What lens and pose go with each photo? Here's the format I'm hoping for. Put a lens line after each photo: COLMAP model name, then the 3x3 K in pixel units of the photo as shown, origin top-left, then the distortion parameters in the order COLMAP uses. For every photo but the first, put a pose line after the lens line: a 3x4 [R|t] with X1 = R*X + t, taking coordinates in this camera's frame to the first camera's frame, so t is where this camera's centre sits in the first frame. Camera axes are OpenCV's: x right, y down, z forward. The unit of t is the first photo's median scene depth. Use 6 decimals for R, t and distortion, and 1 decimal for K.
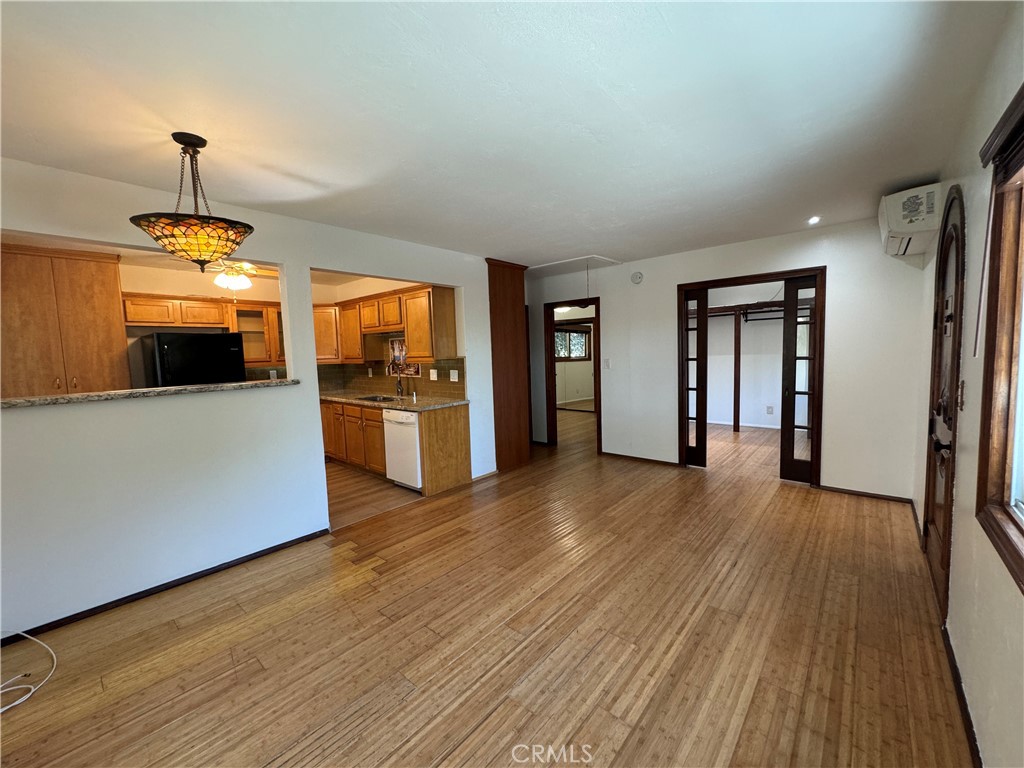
lens RADIAL K [[414.8, 0, 510.8], [0, 414.8, 385.6], [0, 0, 1]] dist [0.000320, 0.000490]
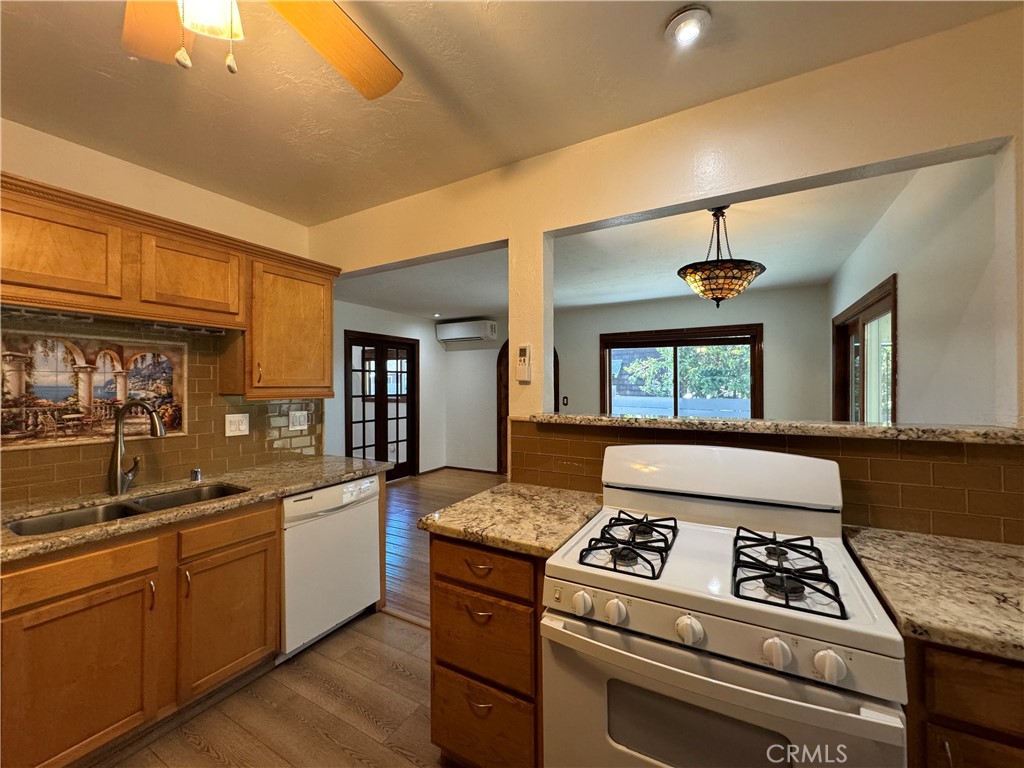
lens RADIAL K [[414.8, 0, 509.9], [0, 414.8, 382.8], [0, 0, 1]] dist [0.000320, 0.000490]
pose [[-0.200246, 0.039986, 0.978929, -0.767228], [0.094109, 0.995332, -0.021406, -0.035693], [-0.975215, 0.087839, -0.203075, 0.800369]]
